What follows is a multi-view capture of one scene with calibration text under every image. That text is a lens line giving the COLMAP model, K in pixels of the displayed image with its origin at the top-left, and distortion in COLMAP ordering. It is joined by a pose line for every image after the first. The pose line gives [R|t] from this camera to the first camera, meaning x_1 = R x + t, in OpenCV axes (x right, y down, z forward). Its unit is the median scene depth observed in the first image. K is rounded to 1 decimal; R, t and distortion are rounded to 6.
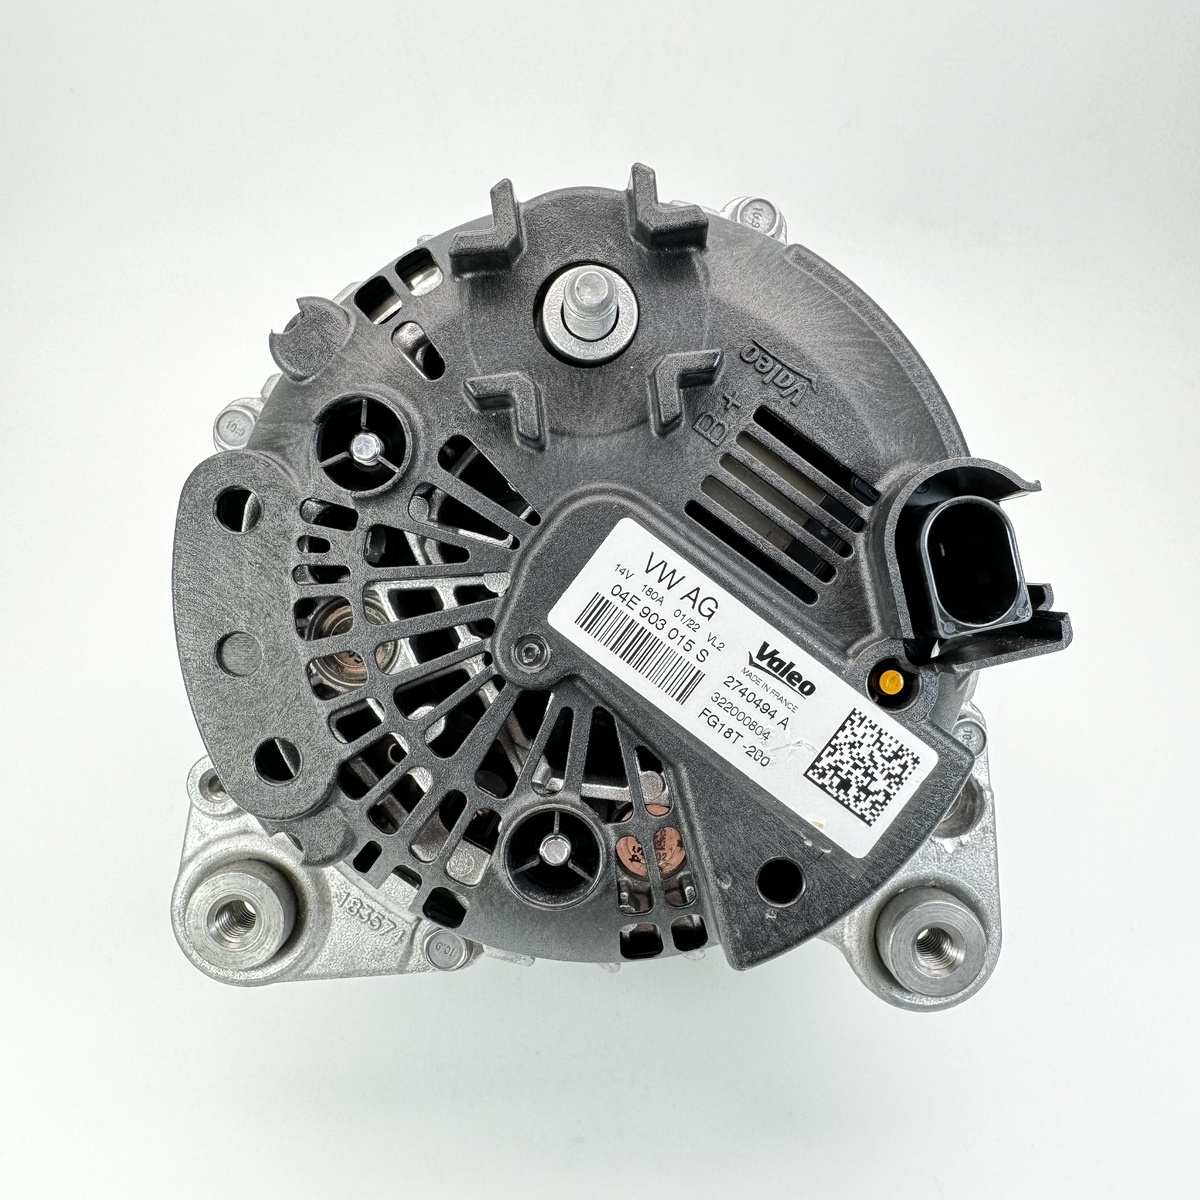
lens RADIAL K [[1216.3, 0, 597.2], [0, 1216.3, 609.9], [0, 0, 1]] dist [-0.007750, 0.000000]
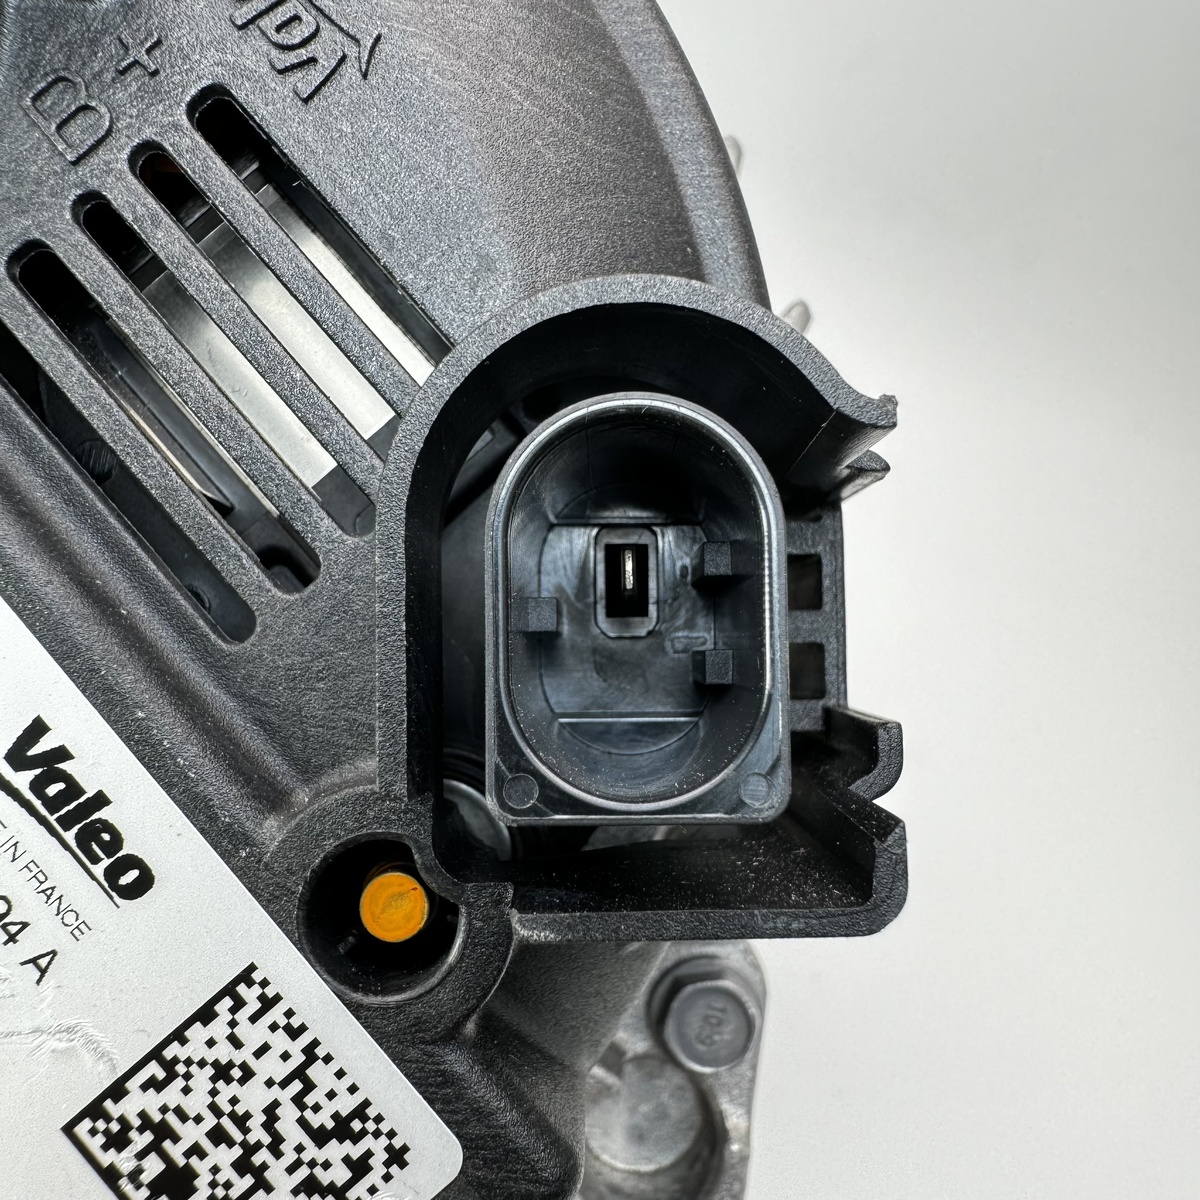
lens RADIAL K [[1216.3, 0, 600.9], [0, 1216.3, 600.1], [0, 0, 1]] dist [-0.007750, 0.000000]
pose [[0.978956, 0.203958, -0.006764, 0.288328], [-0.204010, 0.977319, -0.056818, -0.019140], [-0.004978, 0.057002, 0.998362, 0.654968]]
